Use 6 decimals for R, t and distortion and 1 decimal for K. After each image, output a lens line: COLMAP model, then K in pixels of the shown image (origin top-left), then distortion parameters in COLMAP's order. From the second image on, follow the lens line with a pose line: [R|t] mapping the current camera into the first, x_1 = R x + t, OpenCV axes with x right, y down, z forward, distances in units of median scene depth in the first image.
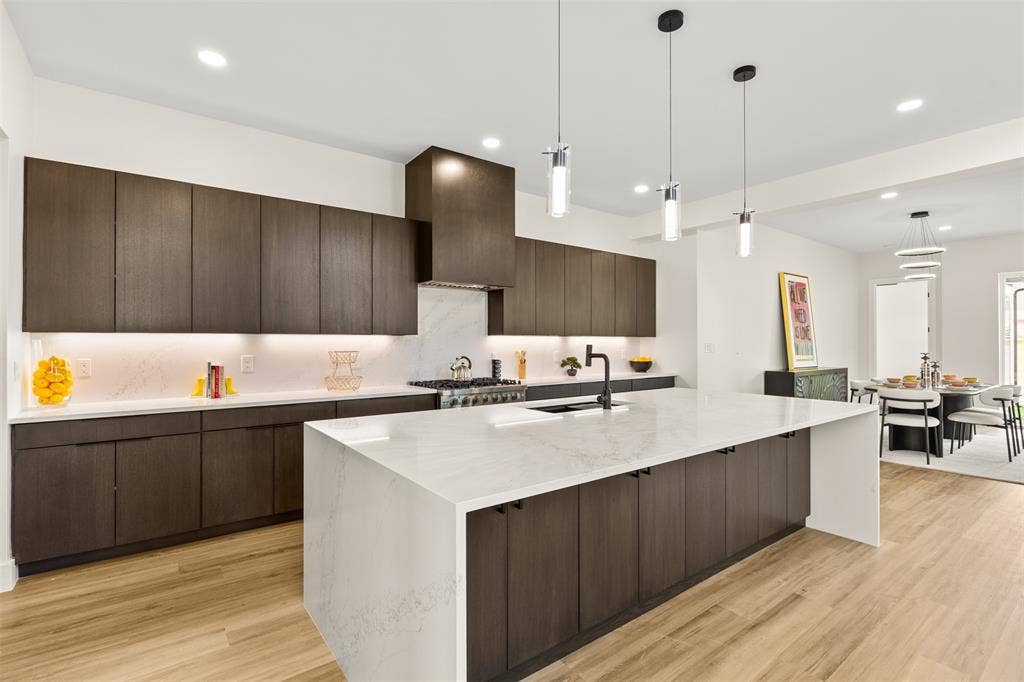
lens RADIAL K [[487.4, 0, 507.1], [0, 487.4, 340.9], [0, 0, 1]] dist [0.004614, -0.000153]
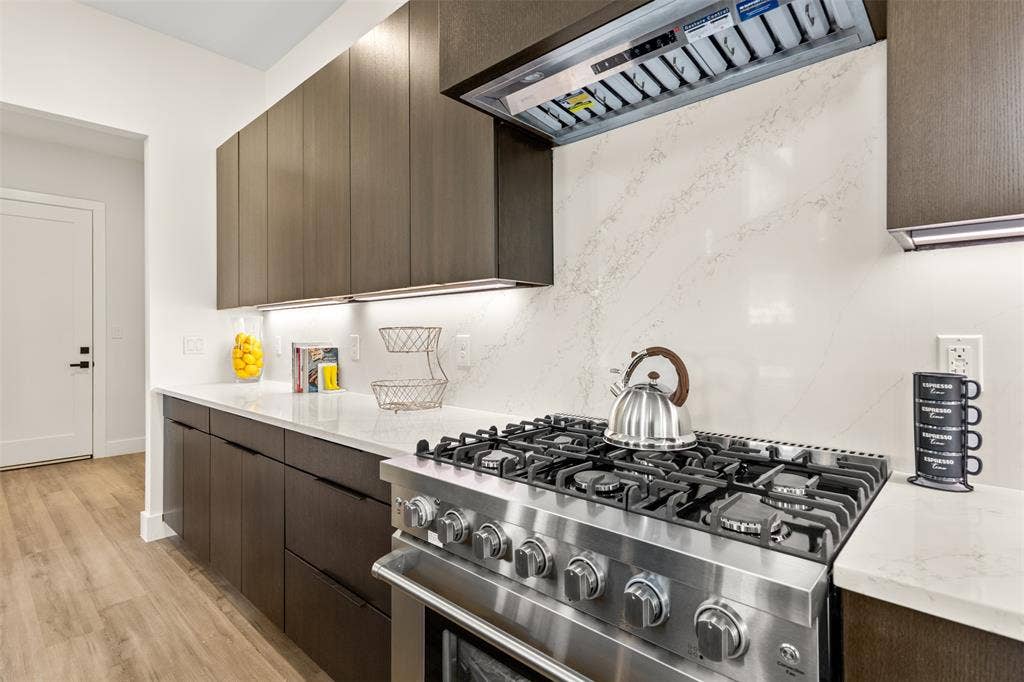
lens RADIAL K [[487.4, 0, 517.3], [0, 487.4, 331.5], [0, 0, 1]] dist [0.004614, -0.000153]
pose [[0.196867, -0.008236, -0.980396, 0.136846], [0.003641, 0.999964, -0.007670, 0.025266], [0.980423, -0.002059, 0.196890, 0.887298]]
